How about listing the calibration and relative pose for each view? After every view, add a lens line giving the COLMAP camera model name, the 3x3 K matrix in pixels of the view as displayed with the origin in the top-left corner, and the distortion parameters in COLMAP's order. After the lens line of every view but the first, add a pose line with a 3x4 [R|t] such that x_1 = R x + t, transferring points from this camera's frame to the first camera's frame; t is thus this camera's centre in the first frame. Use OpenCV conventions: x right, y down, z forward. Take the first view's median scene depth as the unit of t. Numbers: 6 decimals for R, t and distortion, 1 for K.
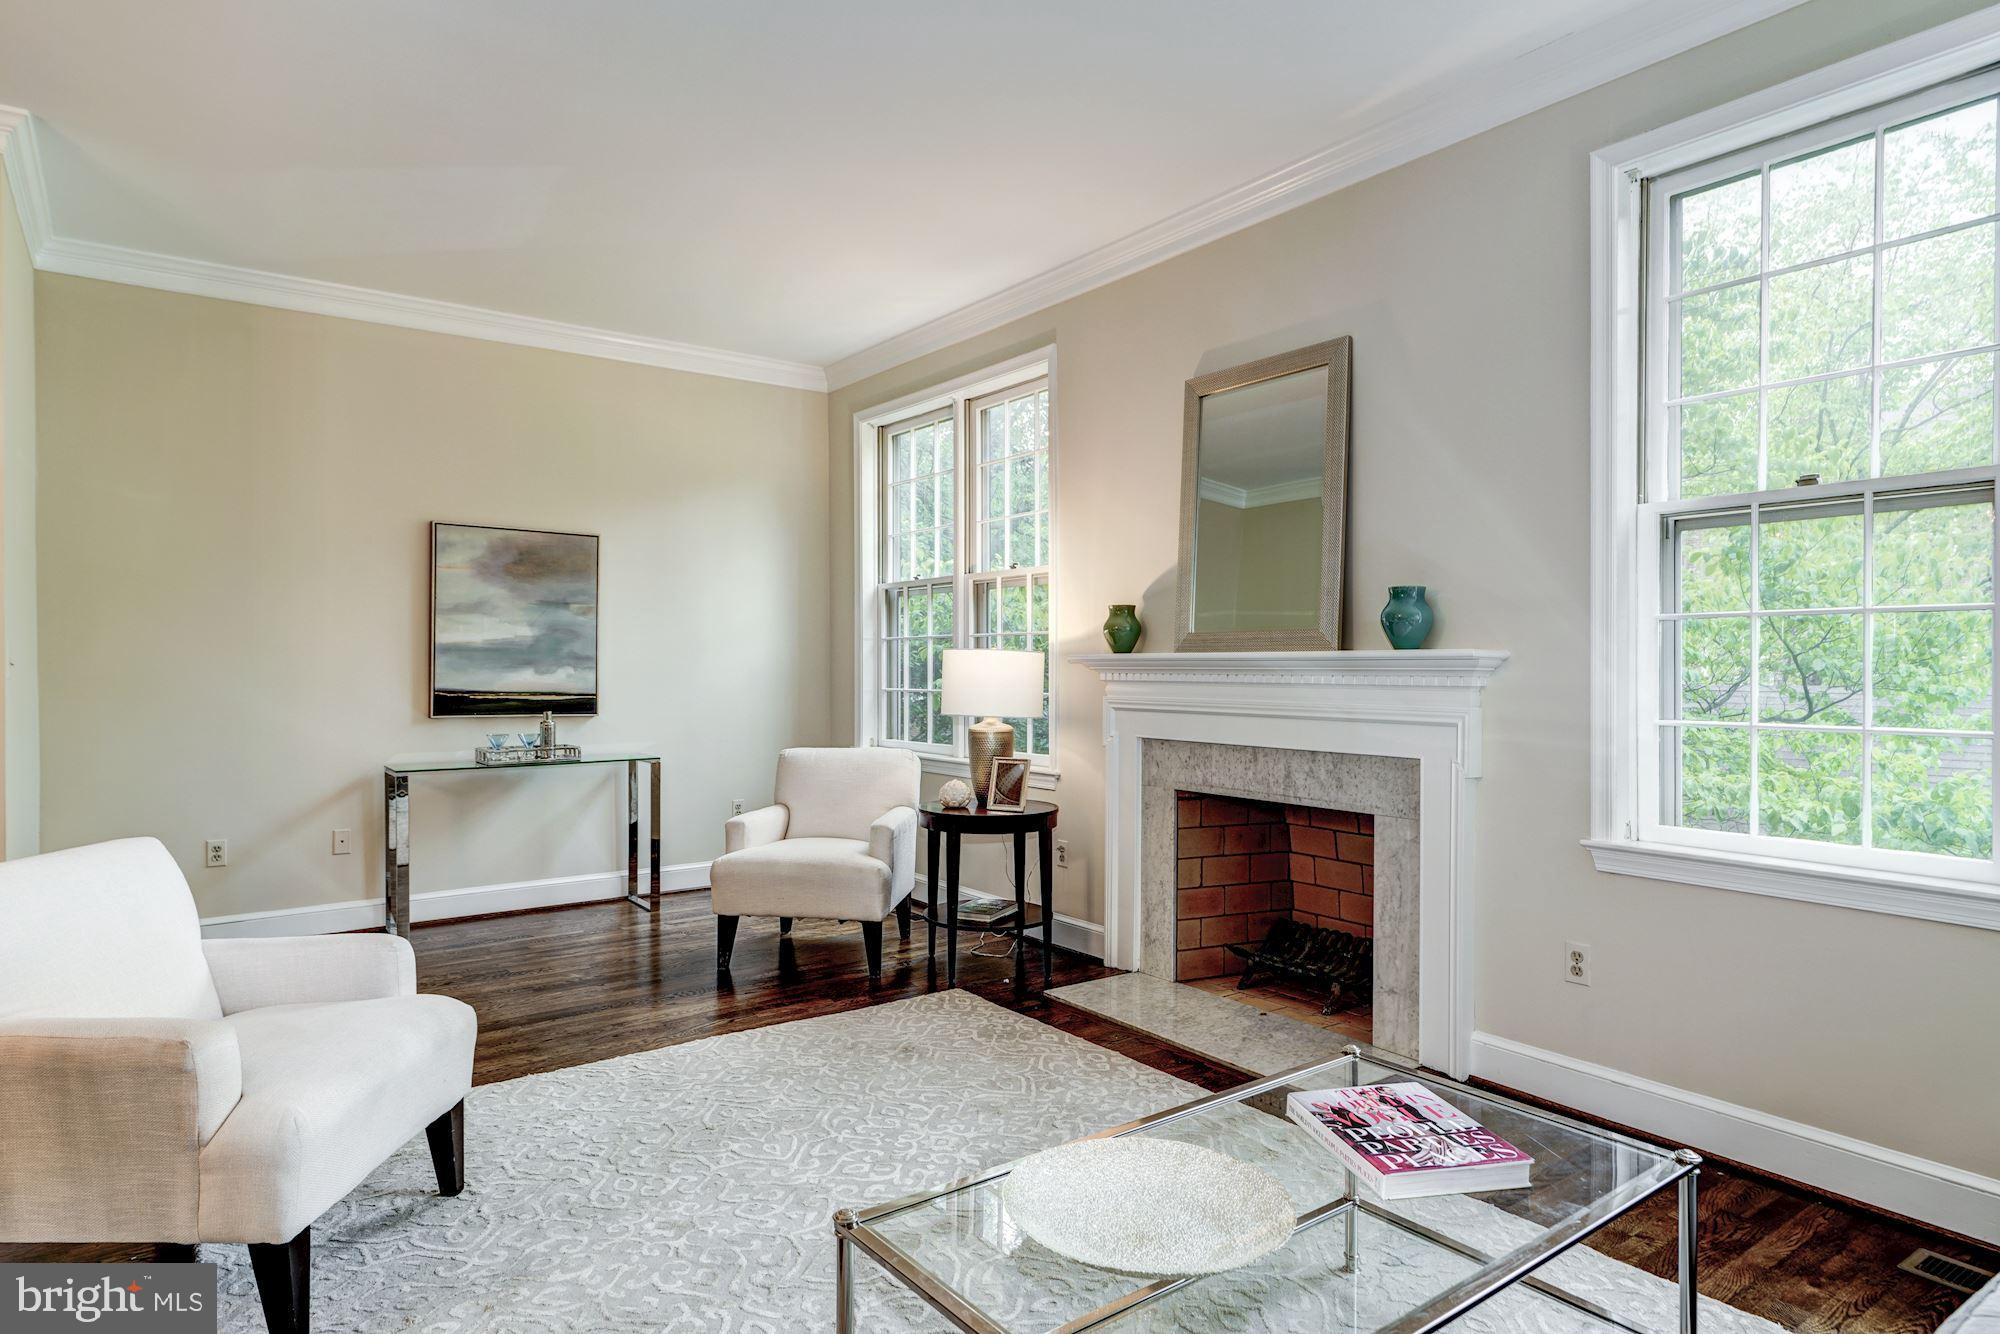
lens RADIAL K [[1134.1, 0, 966.2], [0, 1134.1, 671.4], [0, 0, 1]] dist [0.003086, 0.005397]
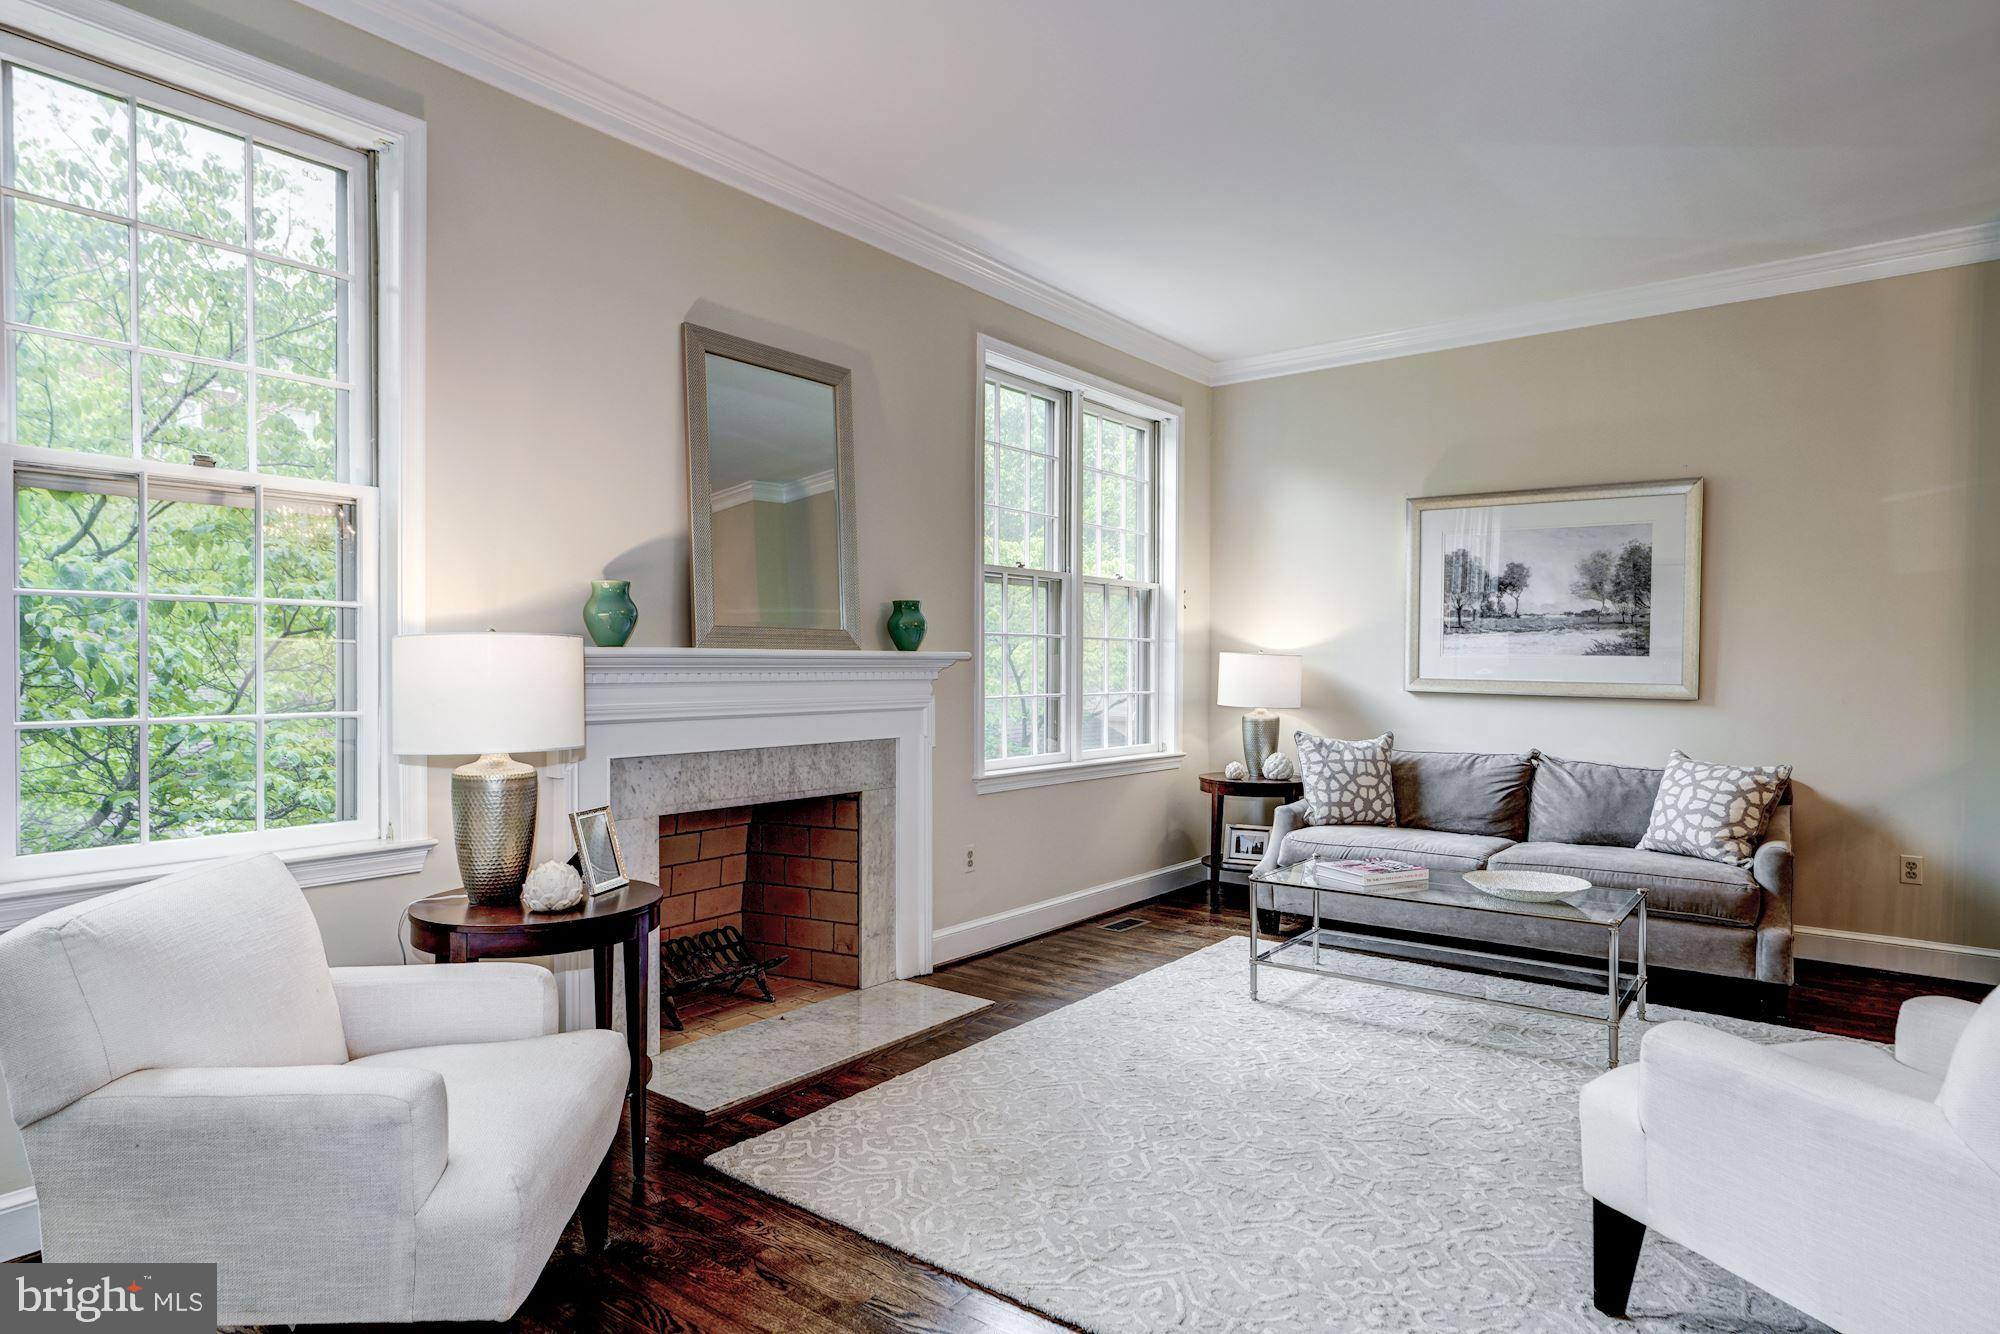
lens RADIAL K [[1134.1, 0, 997.6], [0, 1134.1, 674.6], [0, 0, 1]] dist [0.003086, 0.005397]
pose [[-0.288358, -0.014327, 0.957415, -0.644476], [0.000229, 0.999887, 0.015031, -0.009112], [-0.957523, 0.004553, -0.288323, 0.973979]]
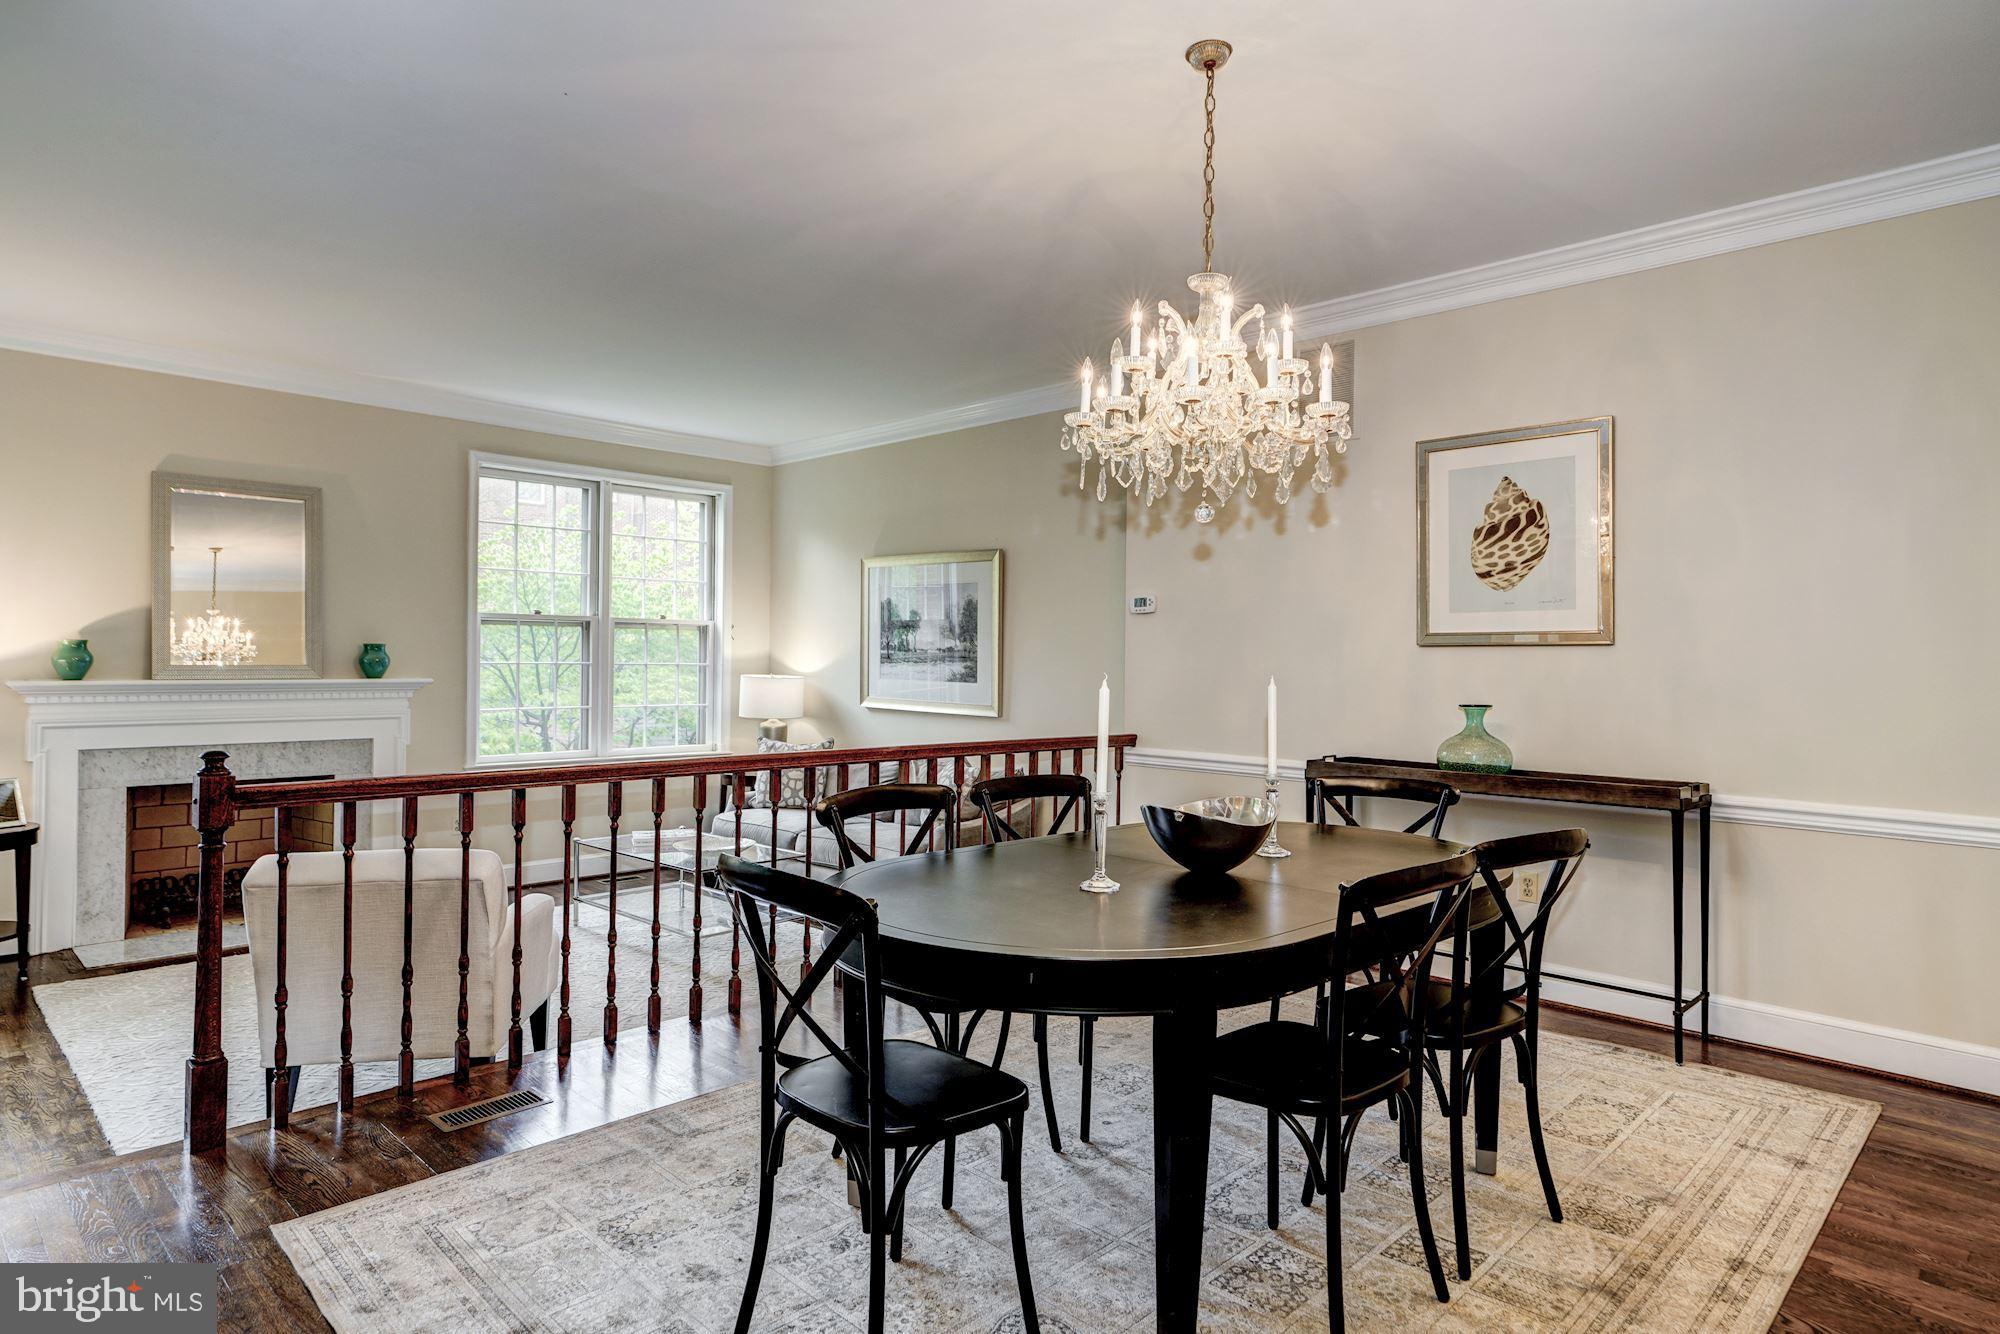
lens RADIAL K [[1134.1, 0, 1018.4], [0, 1134.1, 648.8], [0, 0, 1]] dist [0.003086, 0.005397]
pose [[-0.182490, 0.004711, 0.983196, -1.213757], [-0.005483, 0.999968, -0.005809, -0.047005], [-0.983192, -0.006451, -0.182458, 0.247819]]
